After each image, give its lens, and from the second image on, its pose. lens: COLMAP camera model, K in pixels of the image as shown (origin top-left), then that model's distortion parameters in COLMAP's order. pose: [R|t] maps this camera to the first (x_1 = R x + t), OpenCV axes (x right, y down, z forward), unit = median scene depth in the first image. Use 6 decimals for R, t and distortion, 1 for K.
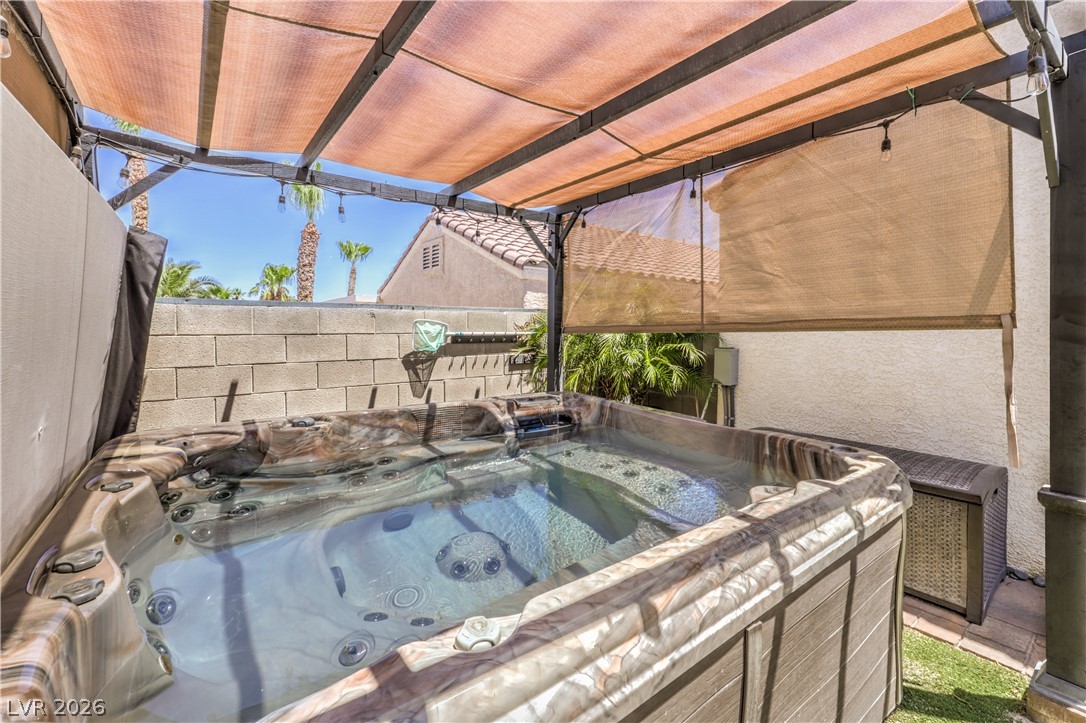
lens RADIAL K [[453.0, 0, 552.9], [0, 453.0, 339.6], [0, 0, 1]] dist [0.001421, 0.000182]
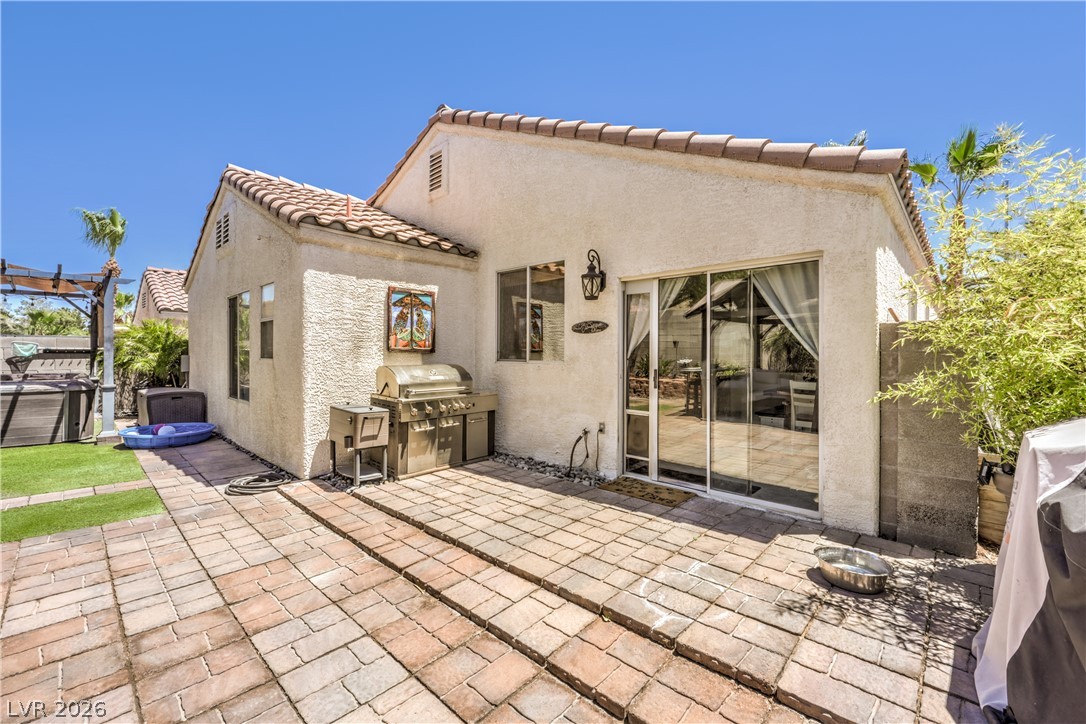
lens RADIAL K [[450.0, 0, 550.1], [0, 450.0, 357.2], [0, 0, 1]] dist [0.002654, 0.000311]
pose [[0.986911, 0.000536, 0.161265, 1.906870], [0.002499, 0.999824, -0.018617, 0.077928], [-0.161247, 0.018776, 0.986735, -1.563310]]
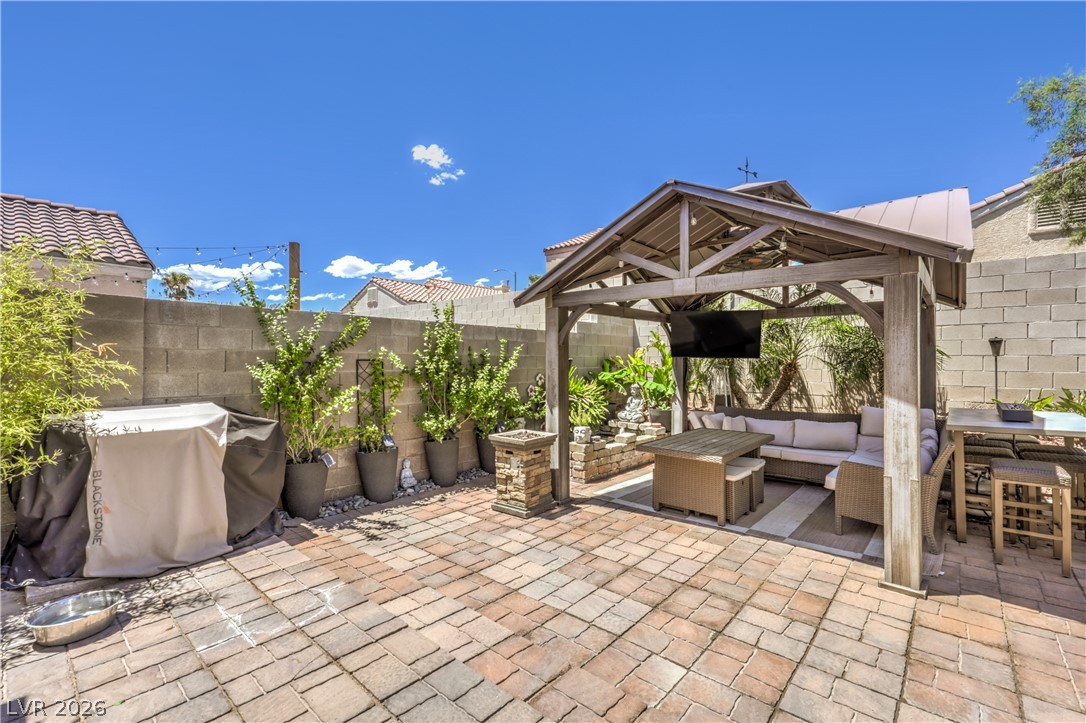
lens RADIAL K [[468.9, 0, 546.6], [0, 468.9, 358.2], [0, 0, 1]] dist [0.000985, 0.000010]
pose [[-0.982644, -0.008543, -0.185303, 1.939327], [-0.011817, 0.999793, 0.016571, 0.003035], [0.185123, 0.018474, -0.982542, -0.210058]]
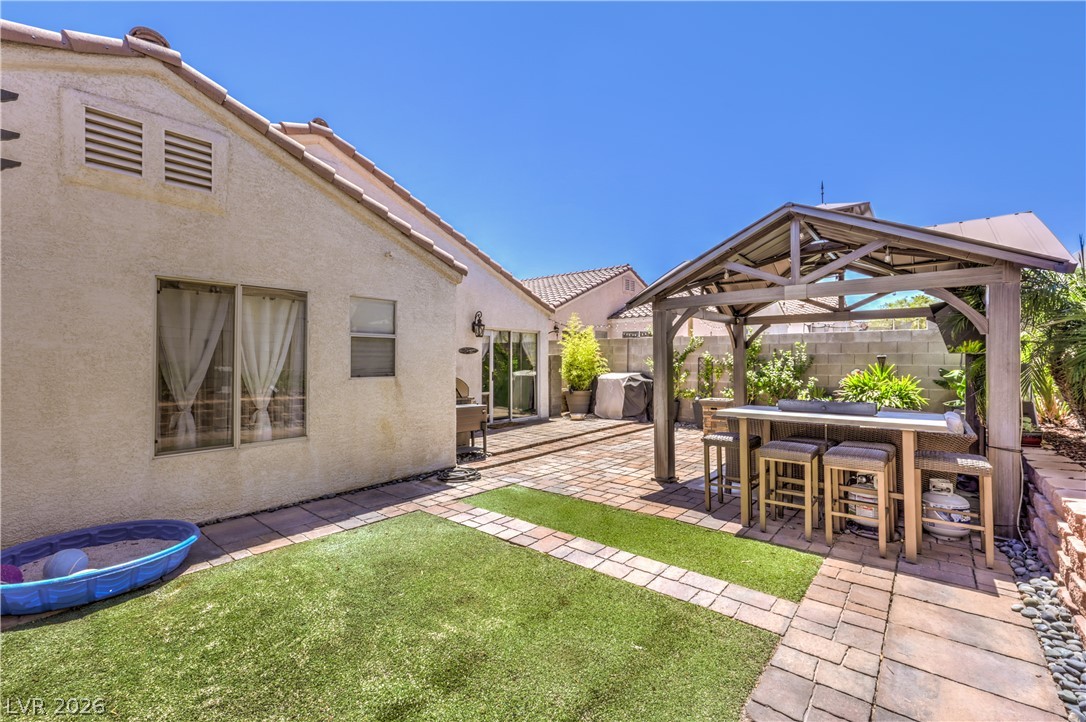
lens RADIAL K [[459.5, 0, 549.6], [0, 459.5, 352.6], [0, 0, 1]] dist [0.000610, -0.000038]
pose [[-0.214801, 0.007594, 0.976628, -0.243372], [0.021770, 0.999759, -0.002986, -0.005437], [-0.976415, 0.020620, -0.214914, -0.206722]]
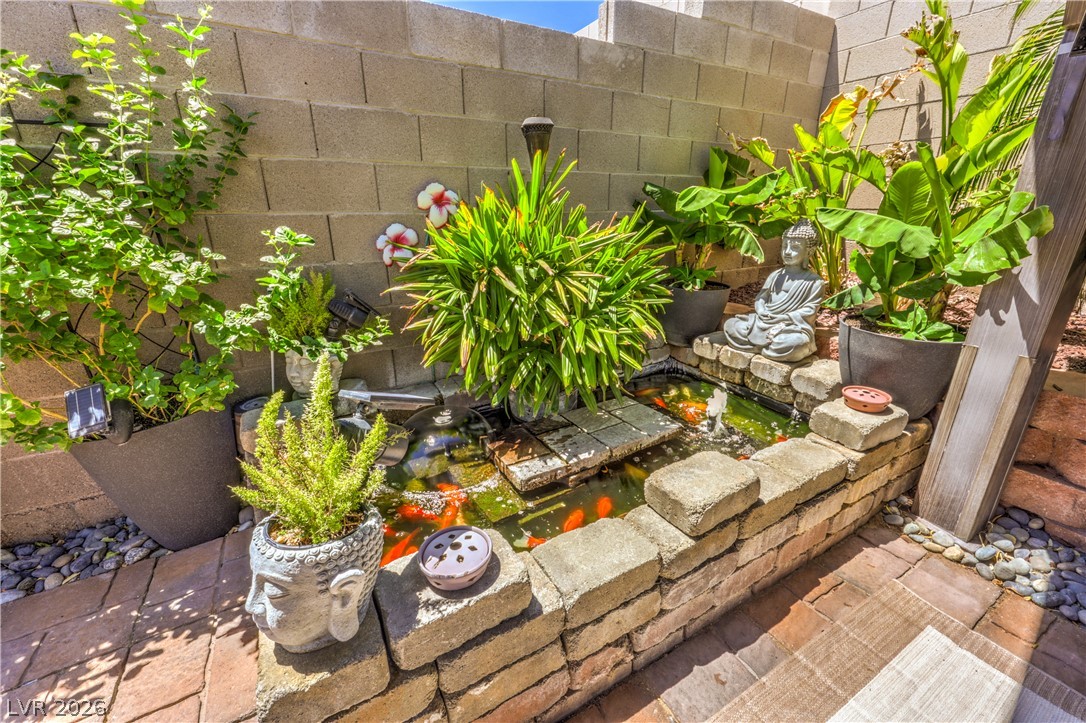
lens RADIAL K [[443.3, 0, 551.5], [0, 443.3, 358.6], [0, 0, 1]] dist [0.000615, -0.000035]
pose [[-0.991447, -0.044147, 0.122817, 1.394295], [0.001127, 0.938120, 0.346309, 0.113098], [-0.130505, 0.343486, -0.930046, -1.586512]]
